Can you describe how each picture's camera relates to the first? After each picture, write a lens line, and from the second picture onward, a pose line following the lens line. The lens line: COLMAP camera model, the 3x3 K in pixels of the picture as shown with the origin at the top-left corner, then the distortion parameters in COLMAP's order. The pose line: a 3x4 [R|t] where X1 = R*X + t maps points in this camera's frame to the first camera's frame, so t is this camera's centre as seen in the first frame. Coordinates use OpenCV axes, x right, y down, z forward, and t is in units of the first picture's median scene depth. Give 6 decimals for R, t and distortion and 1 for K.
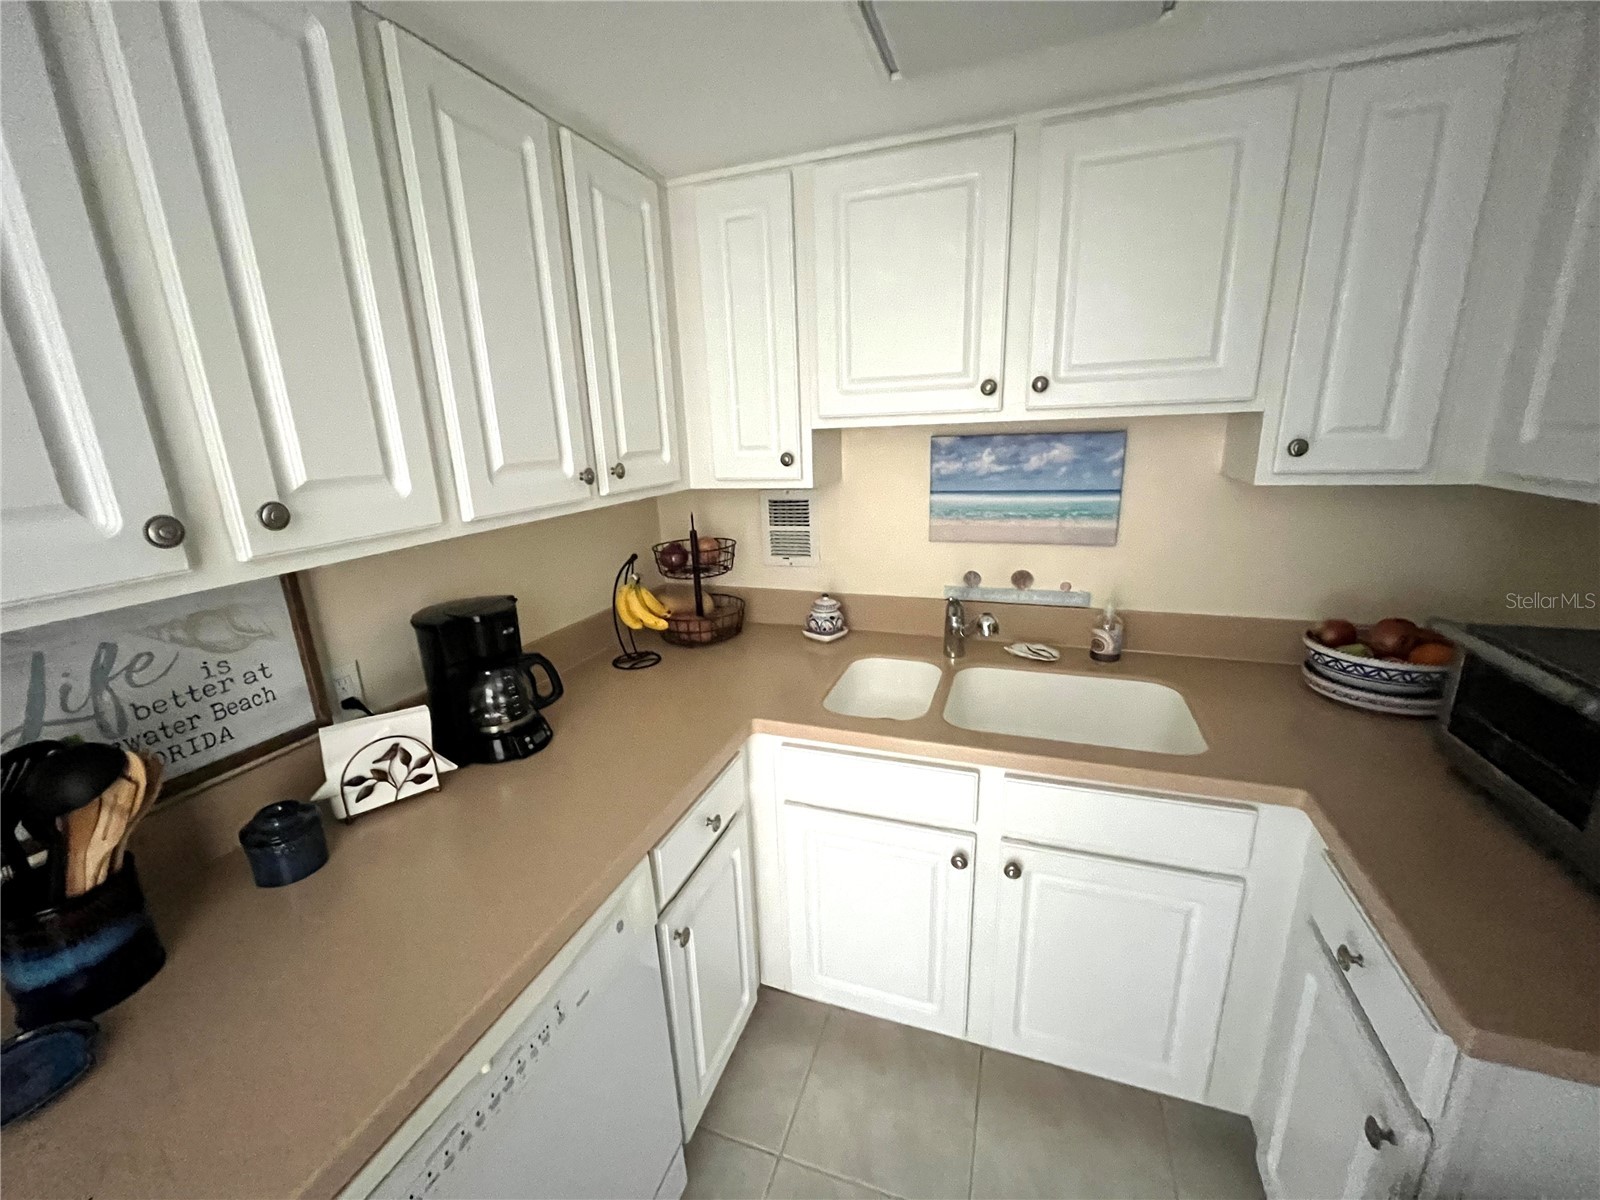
lens RADIAL K [[644.3, 0, 801.5], [0, 644.3, 601.0], [0, 0, 1]] dist [-0.000896, -0.000359]
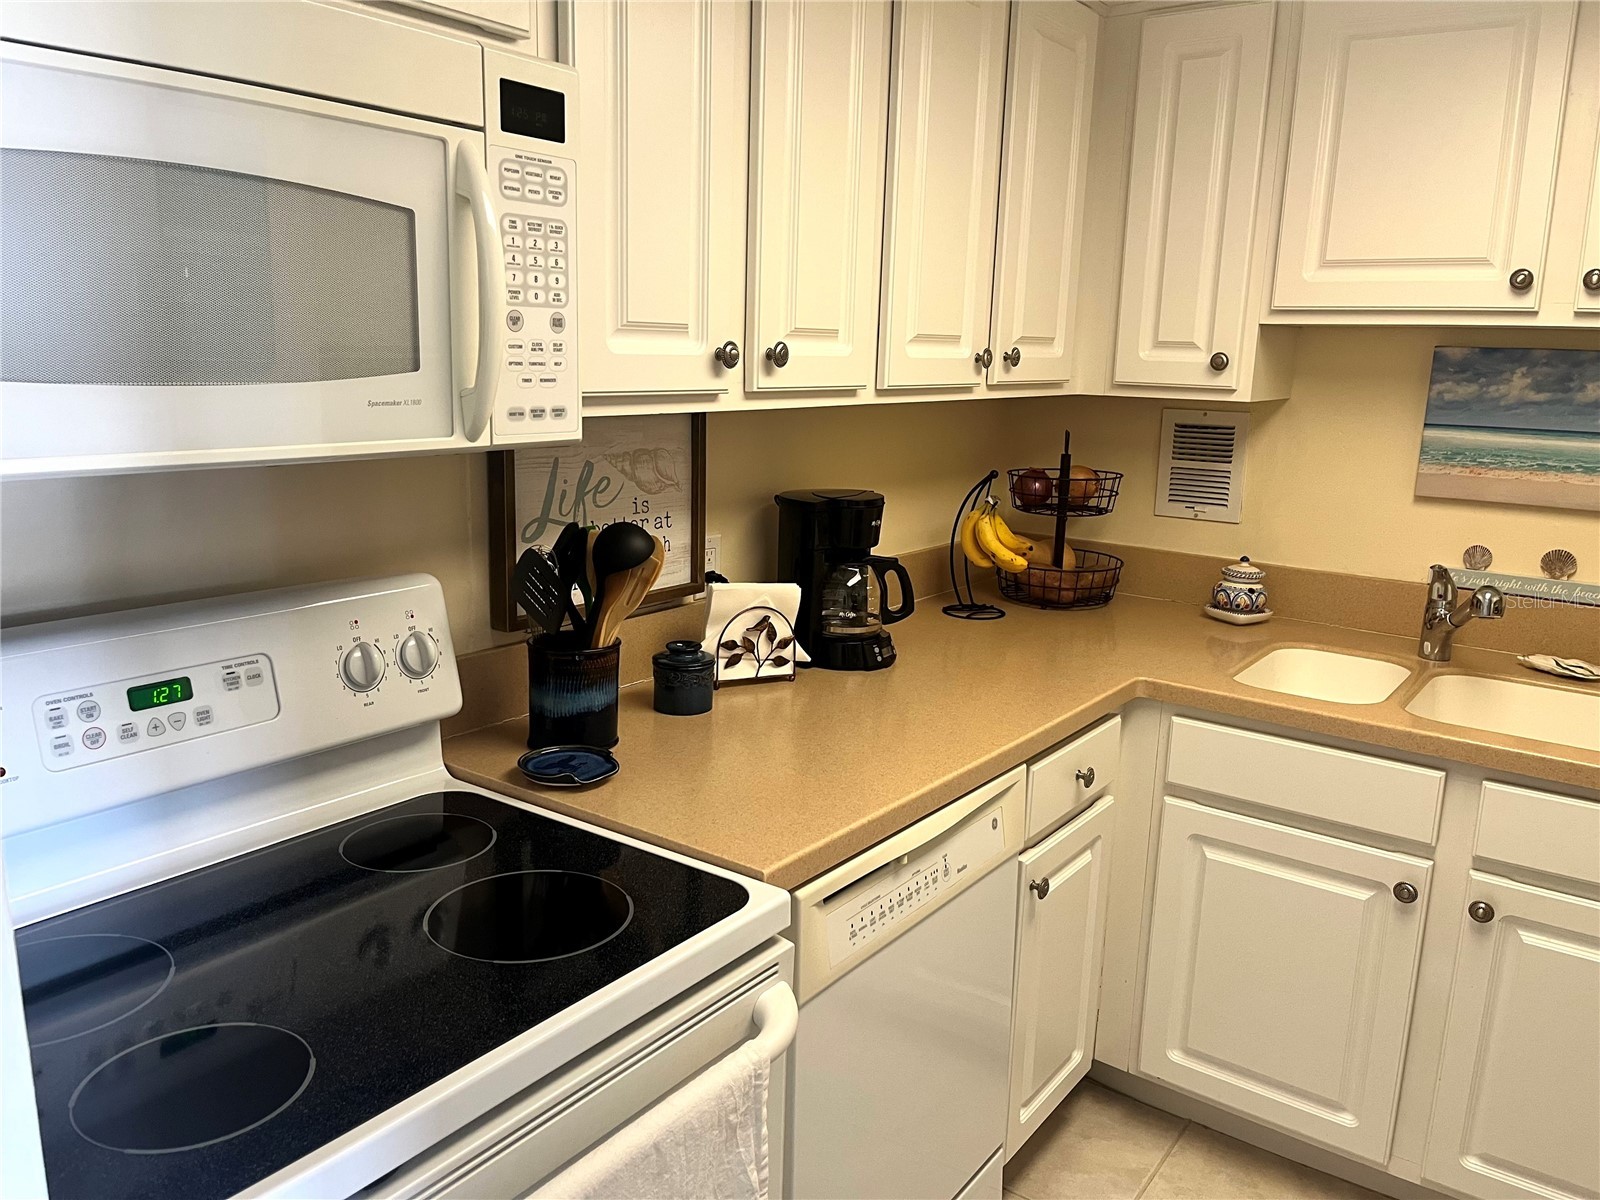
lens RADIAL K [[1215.8, 0, 807.7], [0, 1215.8, 588.4], [0, 0, 1]] dist [0.052992, -0.064641]
pose [[0.954899, 0.119729, -0.271723, -0.073381], [-0.136504, 0.989679, -0.043625, 0.204967], [0.263695, 0.078749, 0.961386, -0.580790]]
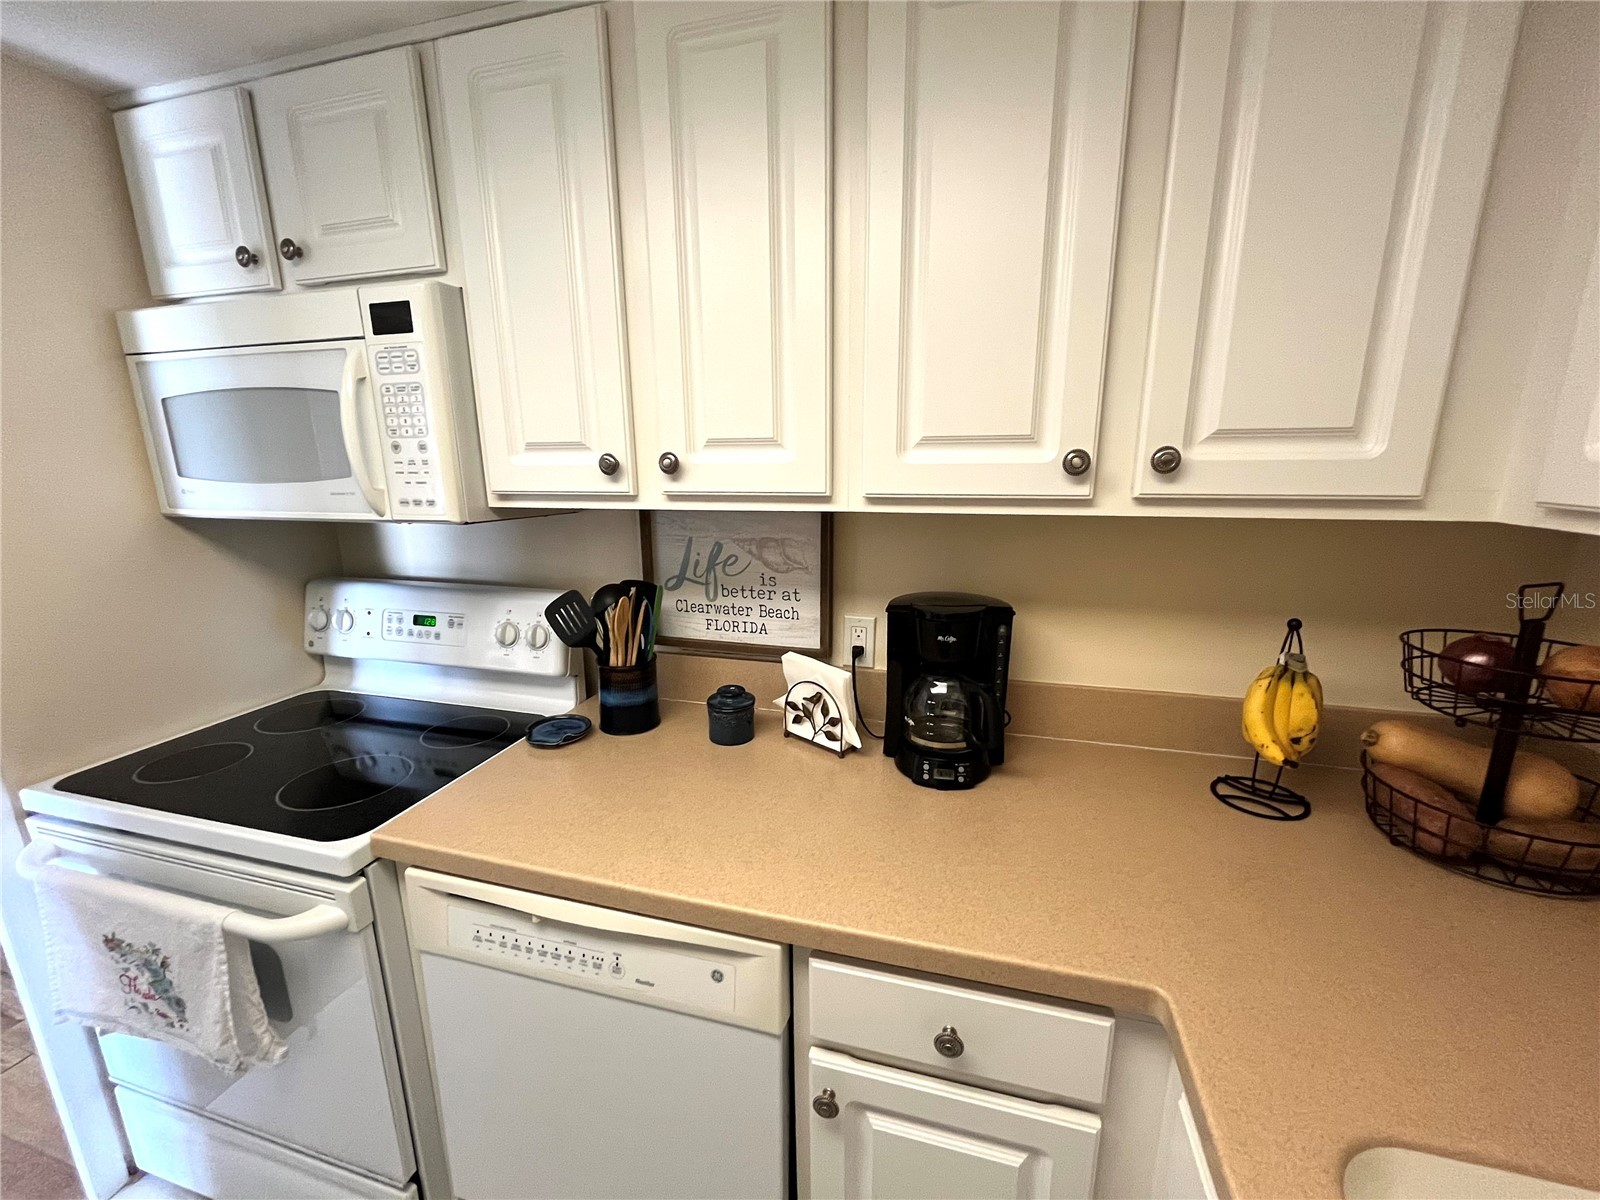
lens RADIAL K [[644.3, 0, 792.6], [0, 644.3, 602.8], [0, 0, 1]] dist [-0.000896, -0.000359]
pose [[0.060913, 0.260647, -0.963511, 0.304272], [-0.252753, 0.937870, 0.237732, -0.135835], [0.965612, 0.229049, 0.123008, 0.642050]]
